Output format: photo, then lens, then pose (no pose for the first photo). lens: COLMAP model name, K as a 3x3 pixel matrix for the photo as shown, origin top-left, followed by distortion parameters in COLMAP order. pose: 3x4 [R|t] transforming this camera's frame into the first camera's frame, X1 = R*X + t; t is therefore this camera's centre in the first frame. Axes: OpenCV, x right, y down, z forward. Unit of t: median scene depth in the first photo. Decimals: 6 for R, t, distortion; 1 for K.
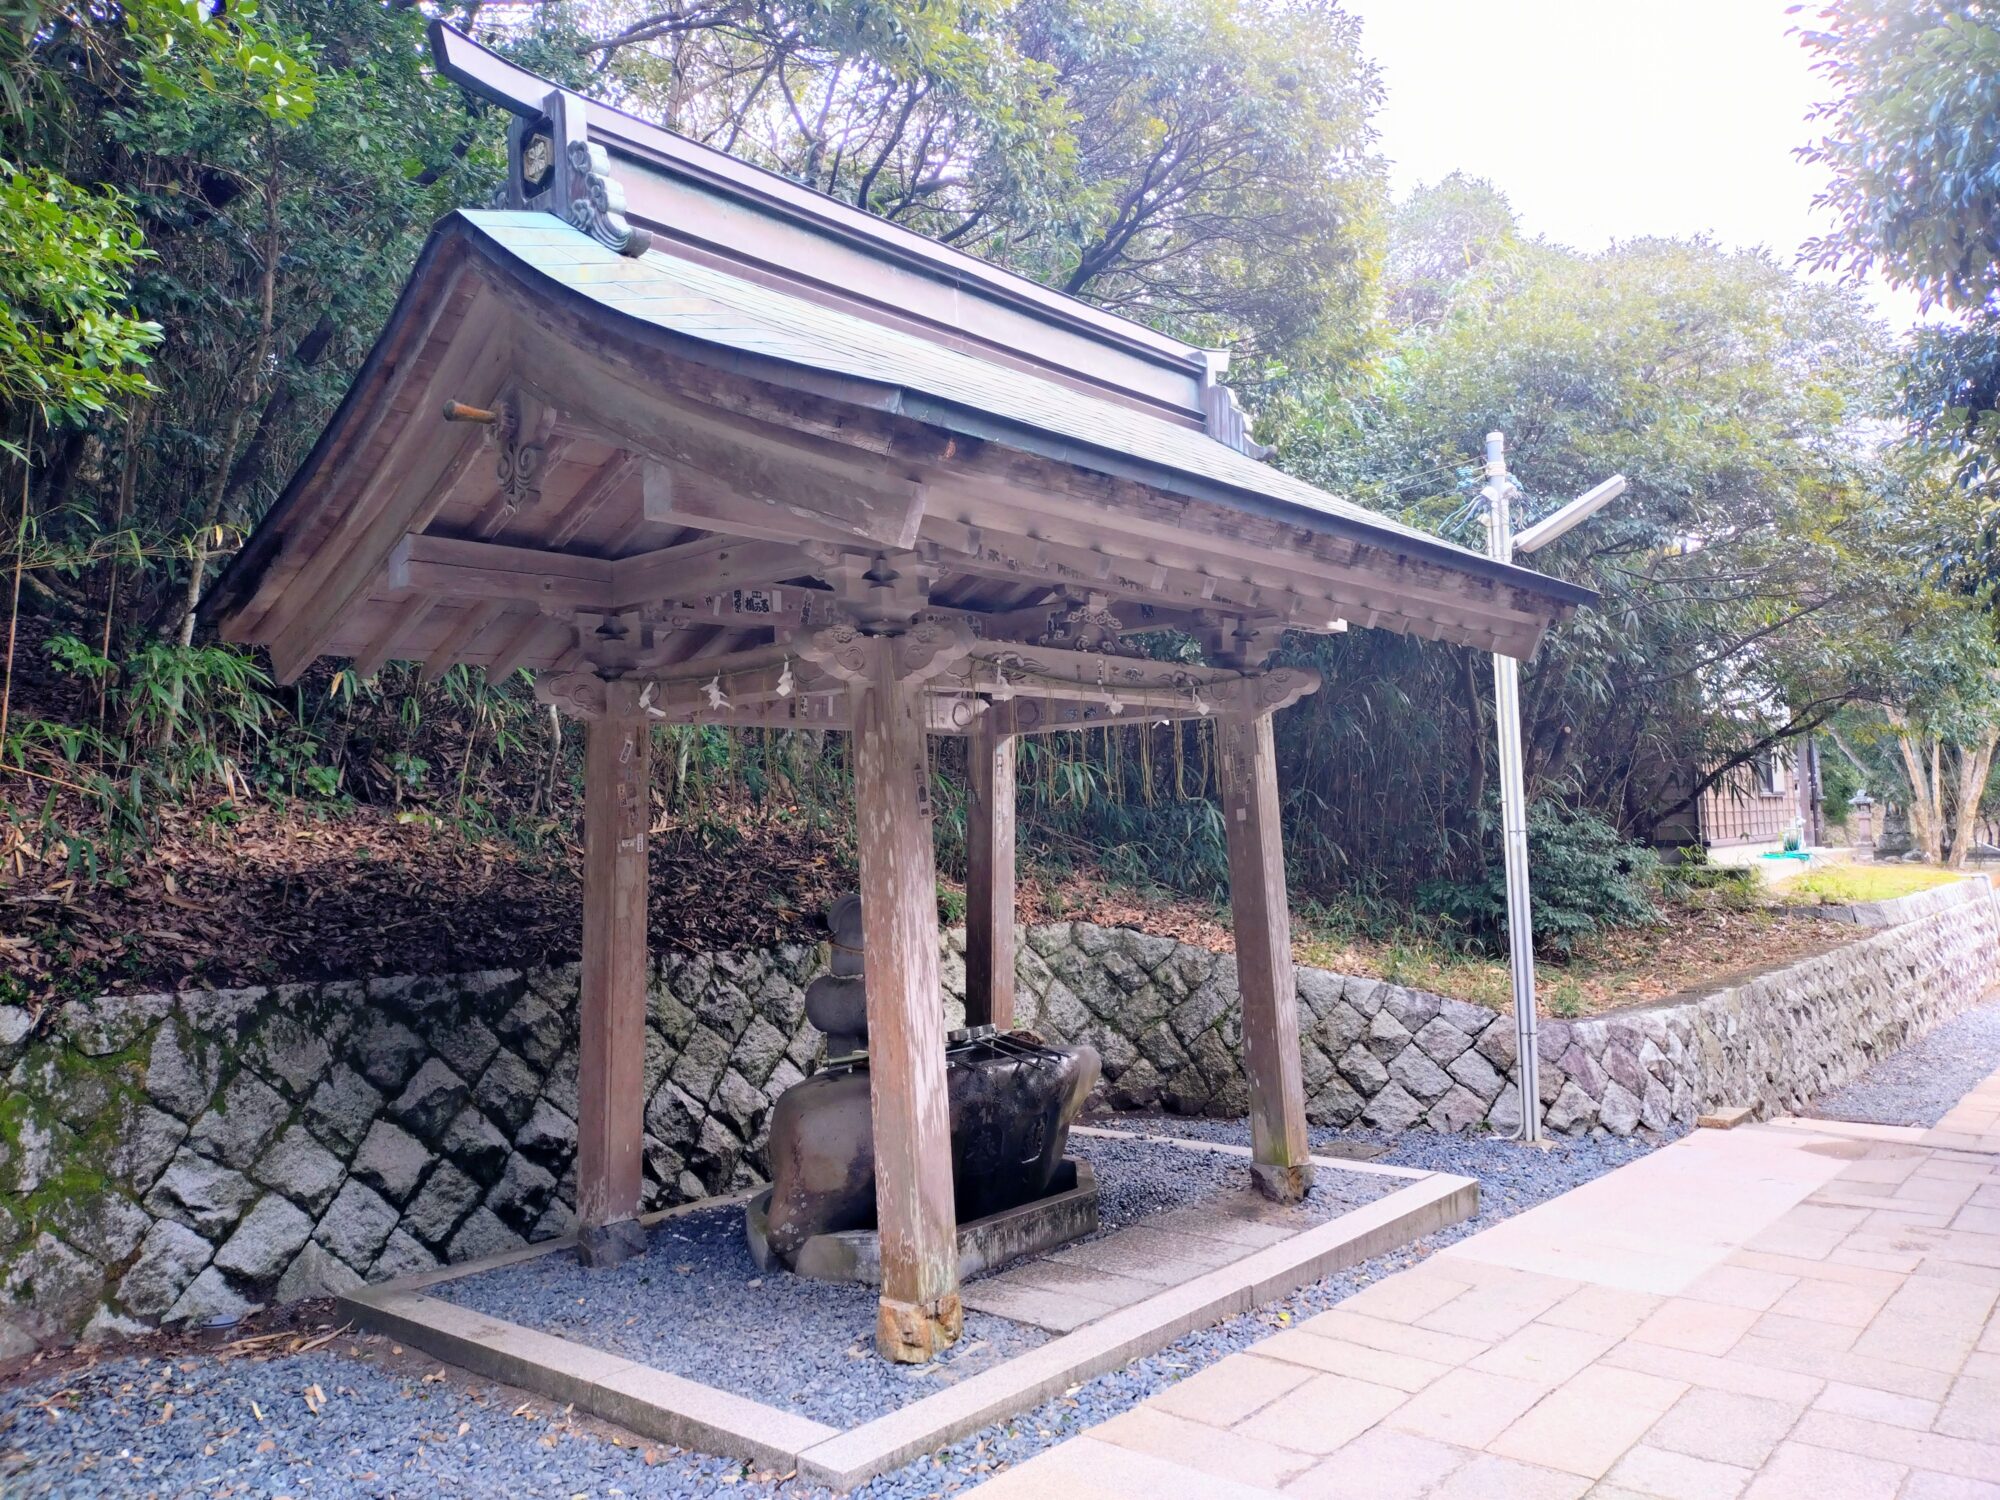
lens RADIAL K [[1498.0, 0, 1016.8], [0, 1498.0, 748.1], [0, 0, 1]] dist [0.067233, -0.116608]
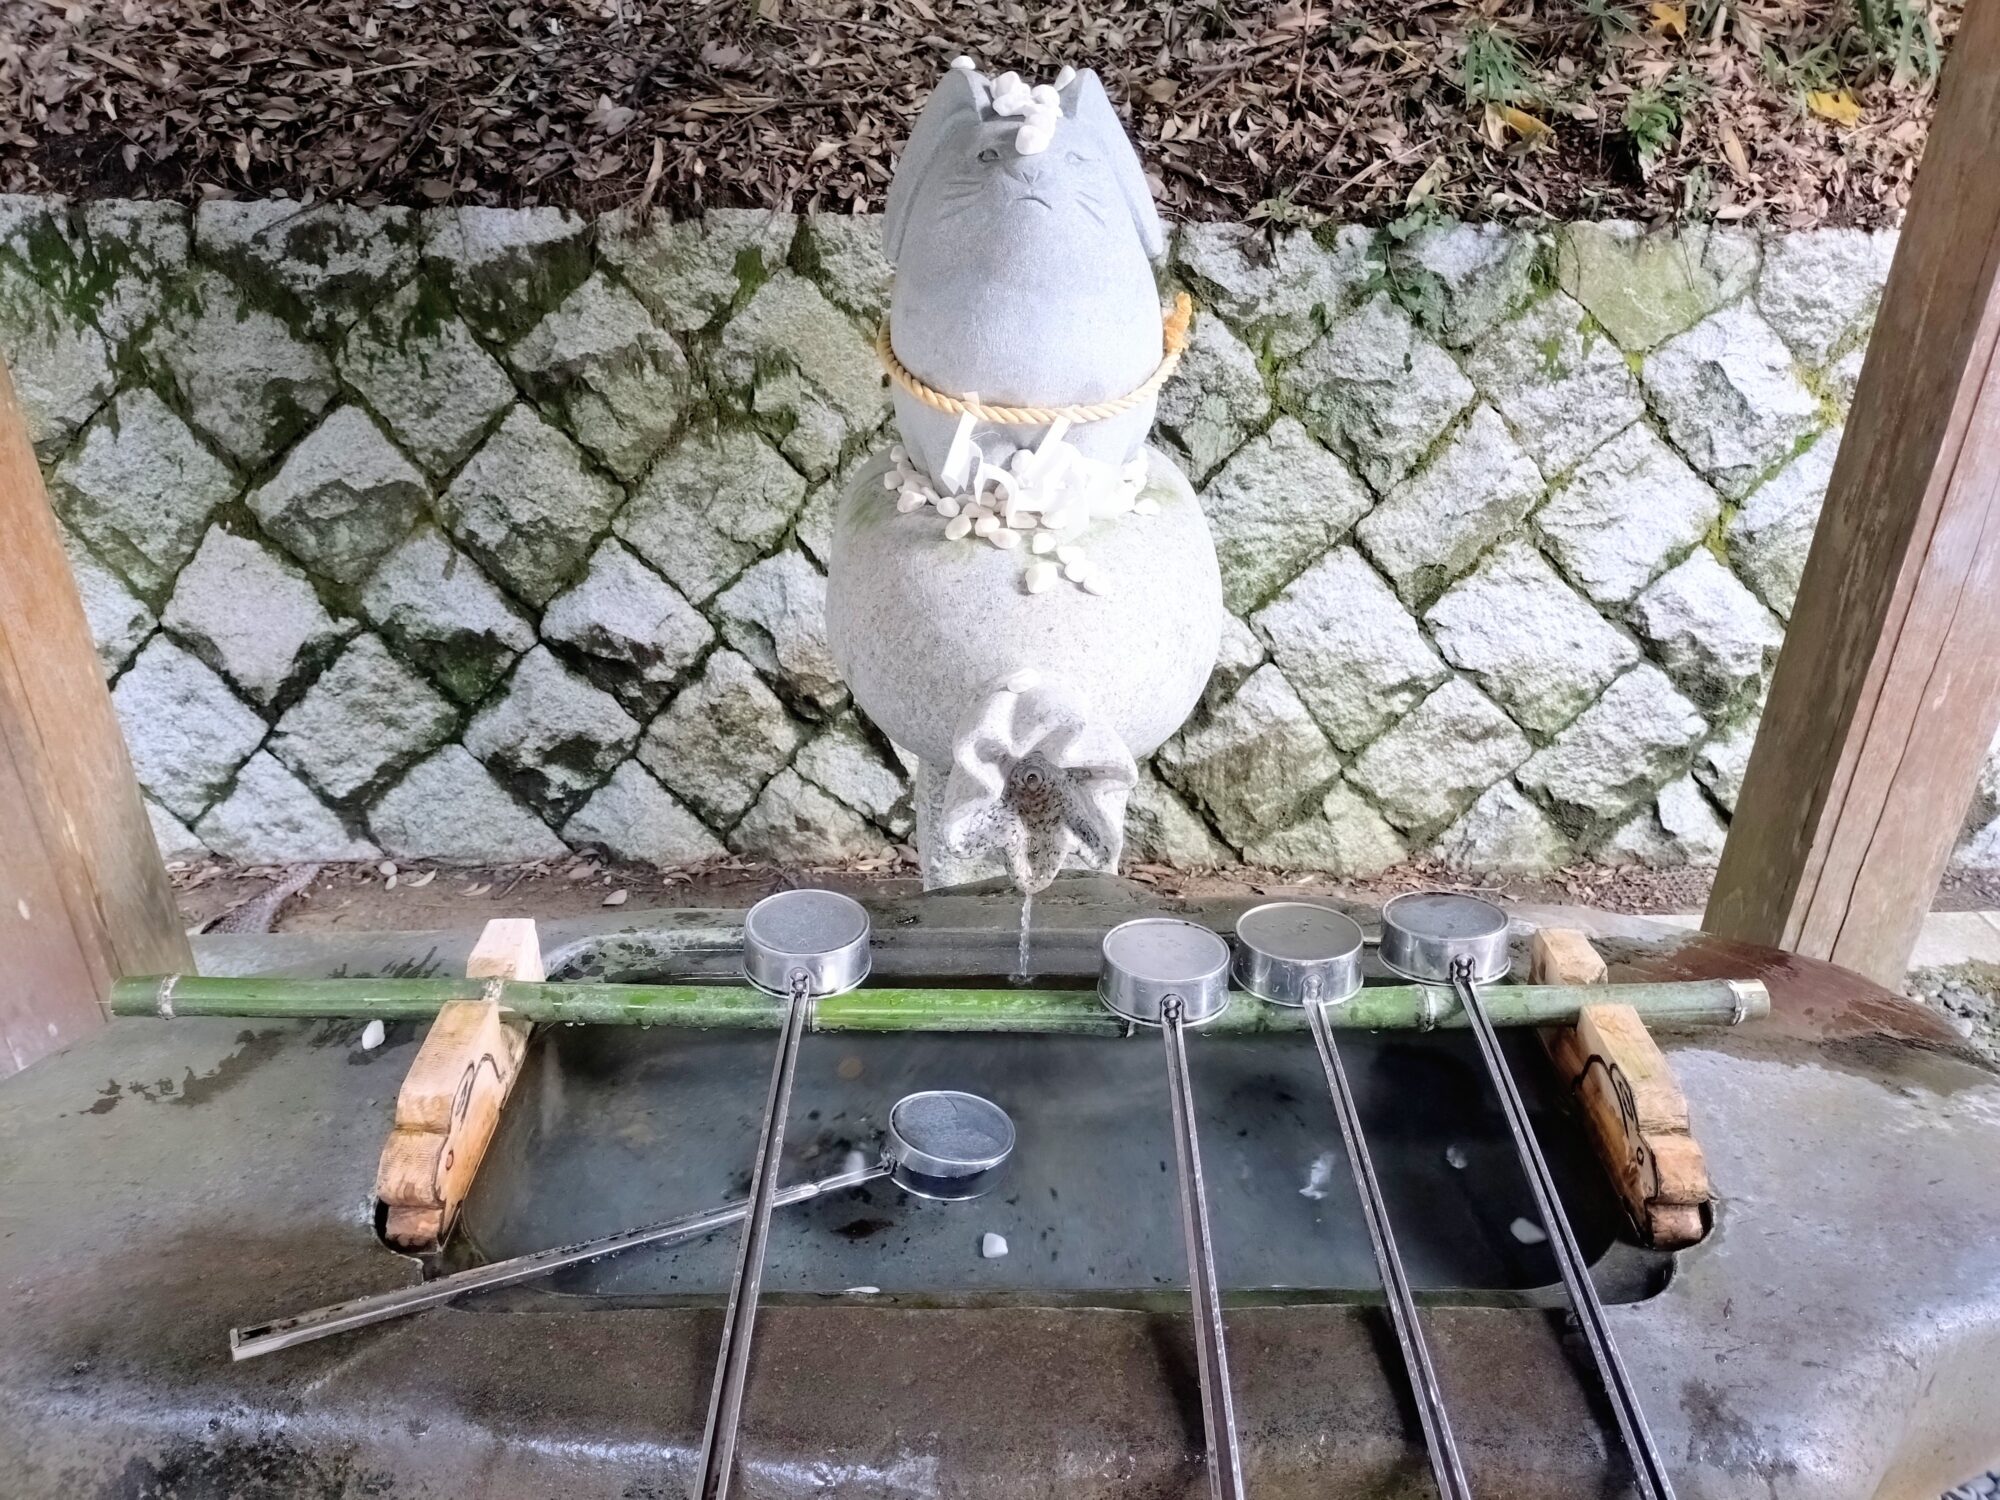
lens RADIAL K [[1498.0, 0, 1016.8], [0, 1498.0, 748.1], [0, 0, 1]] dist [0.067233, -0.116608]
pose [[0.663445, 0.371906, -0.649251, 0.054698], [0.019768, 0.858706, 0.512087, 0.065721], [0.747964, -0.352576, 0.562352, 0.802348]]
